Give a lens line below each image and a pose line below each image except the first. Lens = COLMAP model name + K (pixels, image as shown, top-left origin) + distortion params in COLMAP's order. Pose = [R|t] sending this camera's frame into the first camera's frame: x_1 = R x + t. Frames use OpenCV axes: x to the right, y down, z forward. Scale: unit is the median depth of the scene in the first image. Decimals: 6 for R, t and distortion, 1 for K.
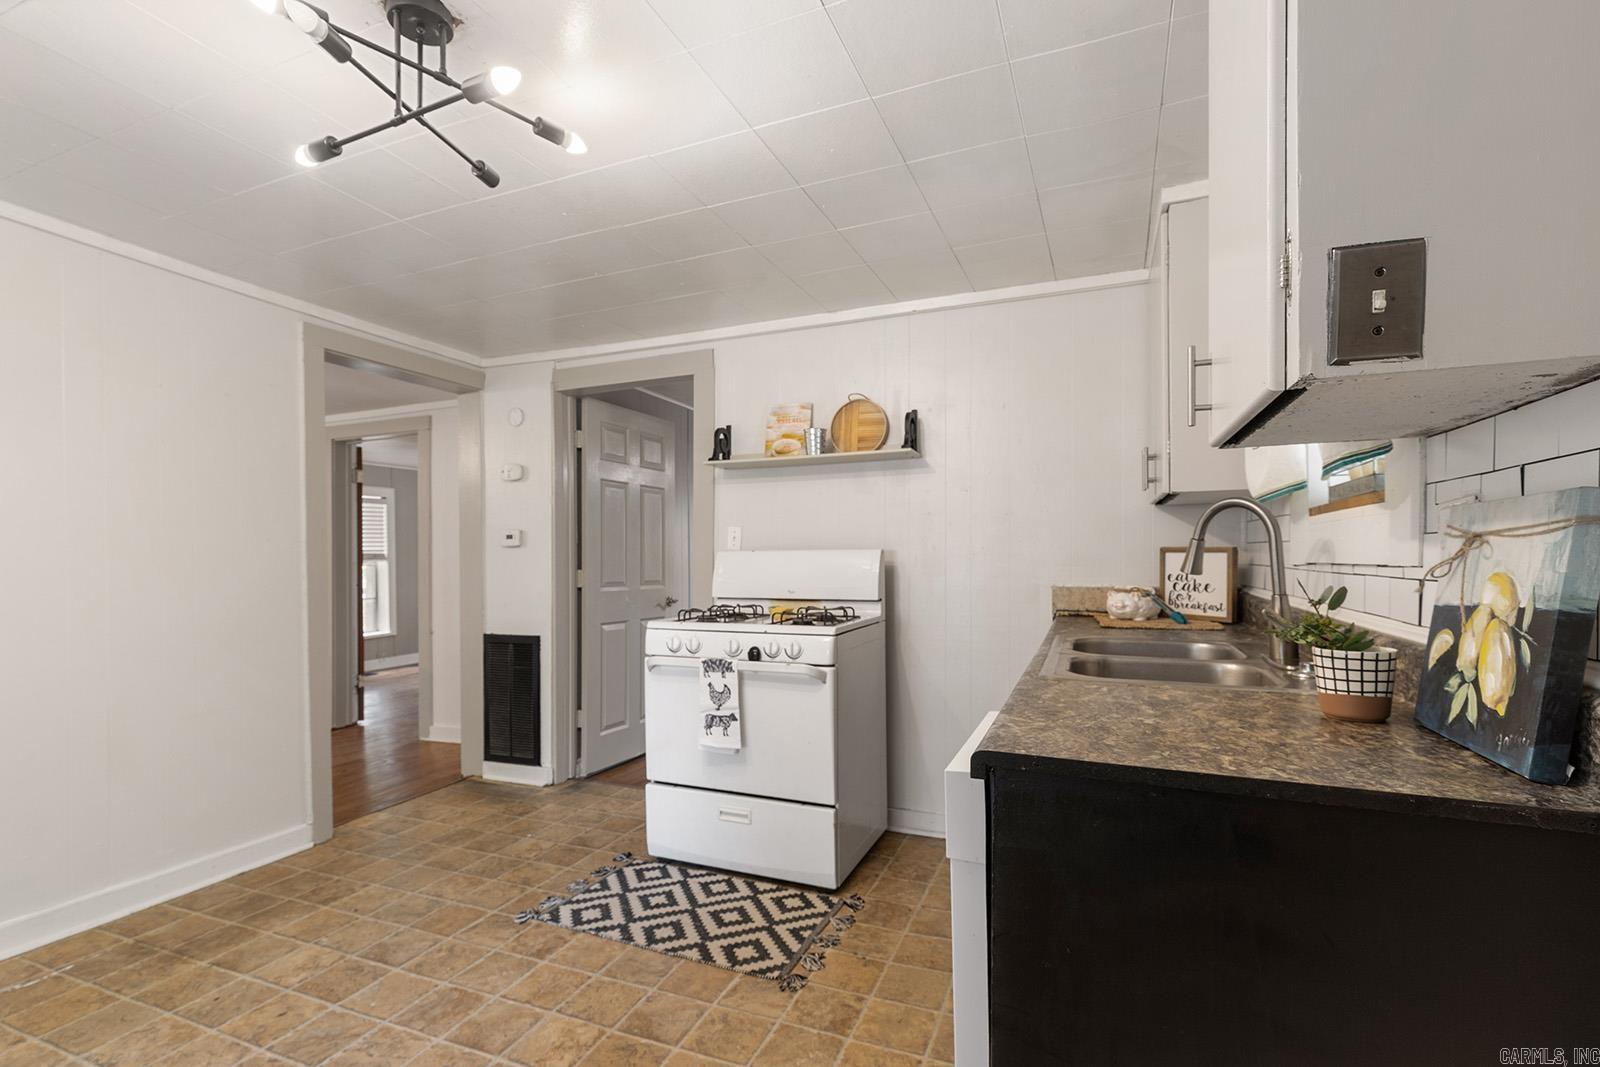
lens RADIAL K [[746.9, 0, 795.2], [0, 746.9, 544.8], [0, 0, 1]] dist [0.000538, 0.000014]
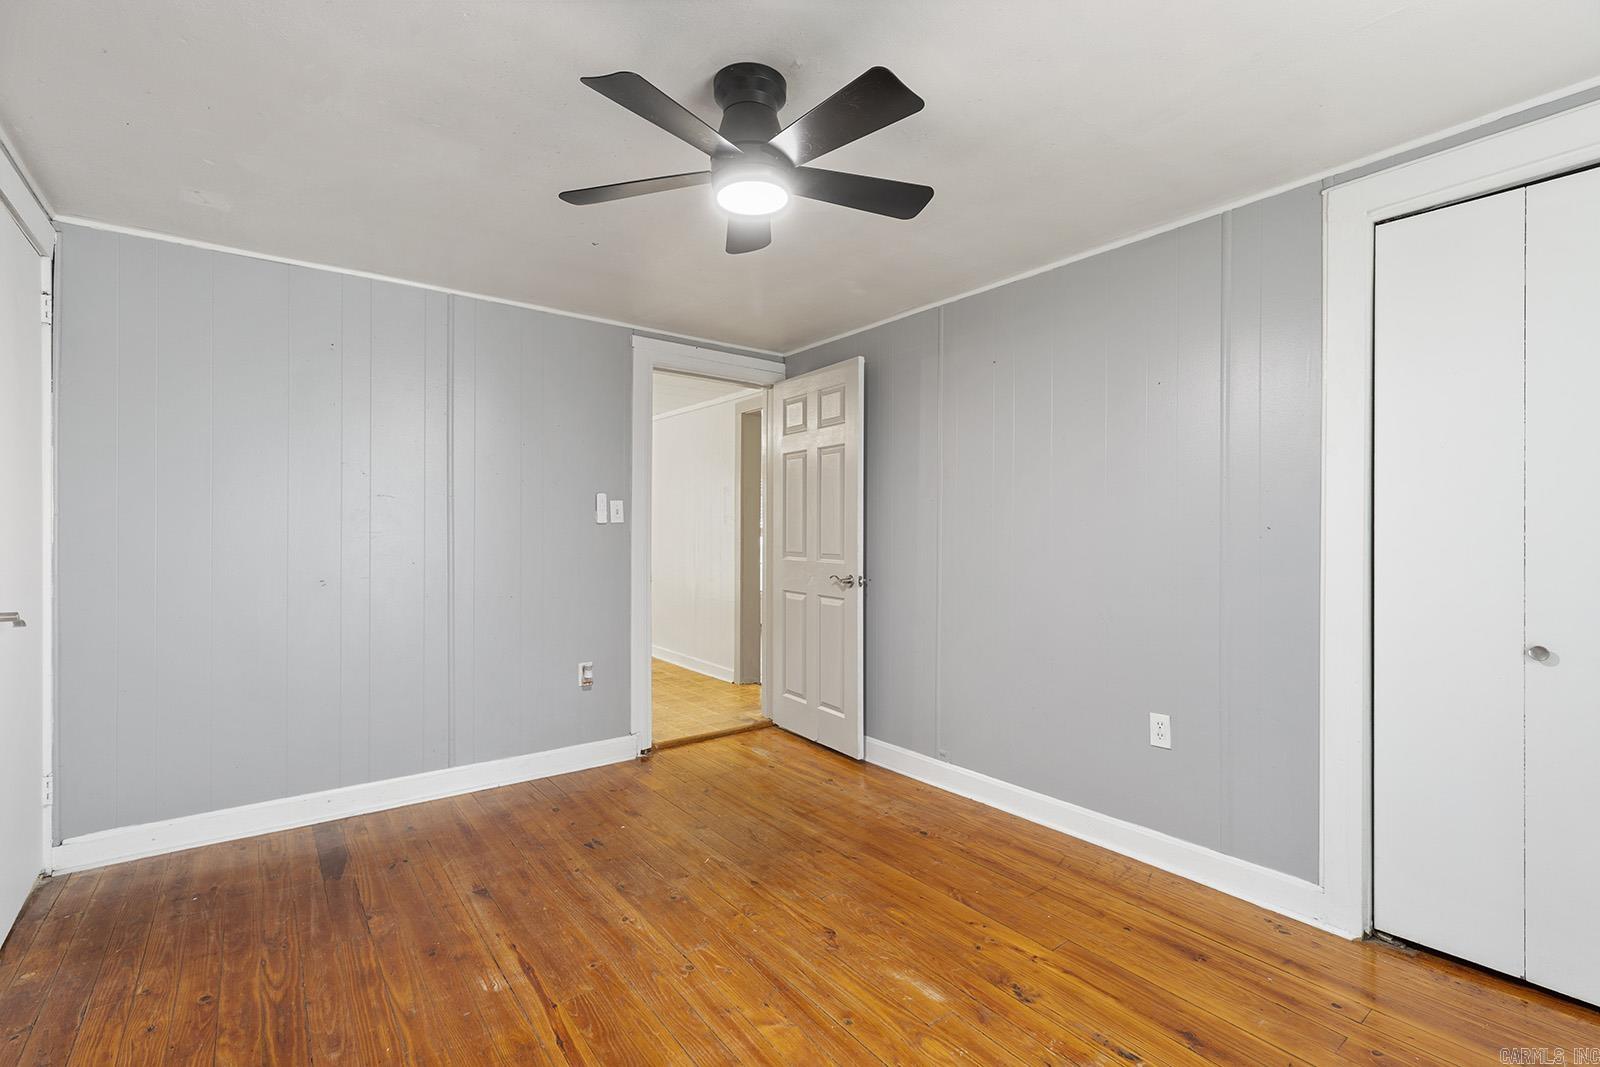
lens RADIAL K [[746.9, 0, 795.2], [0, 746.9, 544.8], [0, 0, 1]] dist [0.000538, 0.000014]
pose [[-0.538830, 0.003798, -0.842406, 0.607031], [0.007324, 0.999973, -0.000177, 0.040308], [0.842382, -0.006265, -0.538844, 1.546071]]
